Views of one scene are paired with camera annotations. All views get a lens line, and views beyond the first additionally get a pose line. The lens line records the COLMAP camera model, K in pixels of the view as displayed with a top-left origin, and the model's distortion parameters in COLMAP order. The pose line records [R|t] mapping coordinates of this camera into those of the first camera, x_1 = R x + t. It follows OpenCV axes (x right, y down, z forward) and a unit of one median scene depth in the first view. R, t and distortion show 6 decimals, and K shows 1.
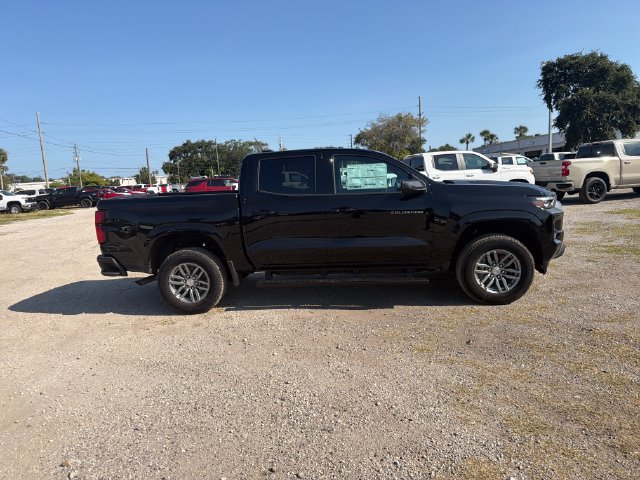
lens RADIAL K [[448.2, 0, 316.4], [0, 448.2, 243.4], [0, 0, 1]] dist [0.052482, -0.072099]
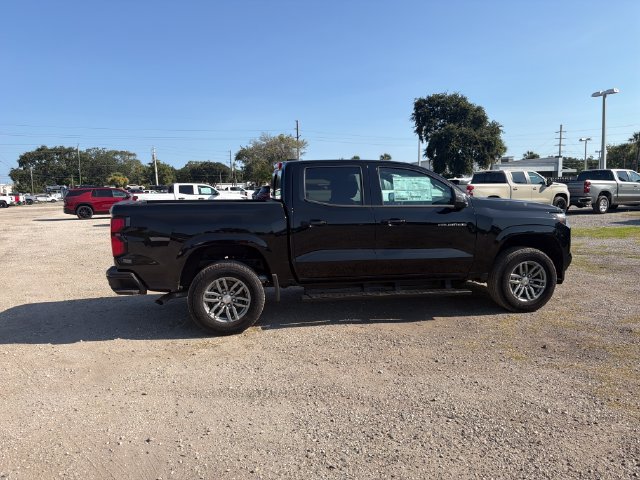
lens RADIAL K [[448.2, 0, 317.2], [0, 448.2, 237.8], [0, 0, 1]] dist [0.052482, -0.072099]
pose [[0.961050, 0.010922, 0.276160, -0.353671], [0.003187, 0.998714, -0.050589, 0.010490], [-0.276357, 0.049499, 0.959779, 0.086353]]
